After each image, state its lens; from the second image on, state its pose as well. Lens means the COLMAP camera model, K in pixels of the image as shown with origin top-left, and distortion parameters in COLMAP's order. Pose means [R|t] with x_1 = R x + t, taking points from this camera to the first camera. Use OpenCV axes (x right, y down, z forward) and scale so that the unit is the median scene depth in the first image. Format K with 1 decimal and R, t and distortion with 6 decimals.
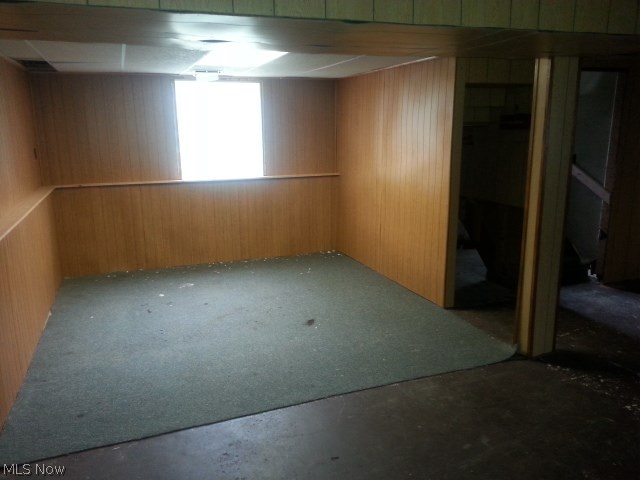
lens RADIAL K [[534.5, 0, 320.3], [0, 534.5, 238.6], [0, 0, 1]] dist [0.057580, -0.010500]
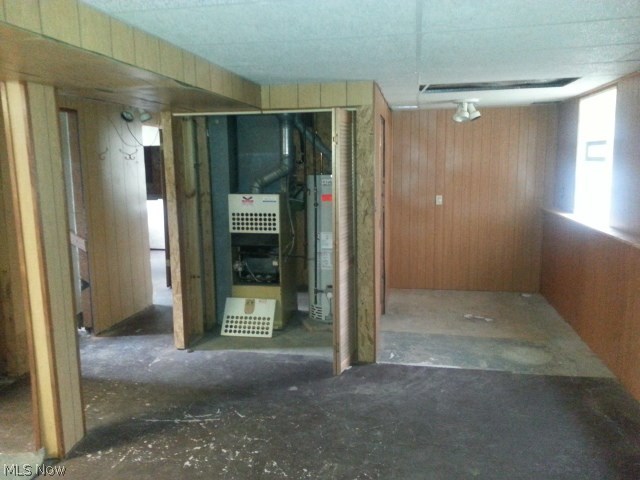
lens RADIAL K [[534.5, 0, 316.8], [0, 534.5, 240.9], [0, 0, 1]] dist [0.057580, -0.010500]
pose [[0.547839, -0.127321, 0.826838, -0.025148], [0.191824, 0.981136, 0.023984, -0.035902], [-0.814295, 0.145468, 0.561928, 0.202006]]
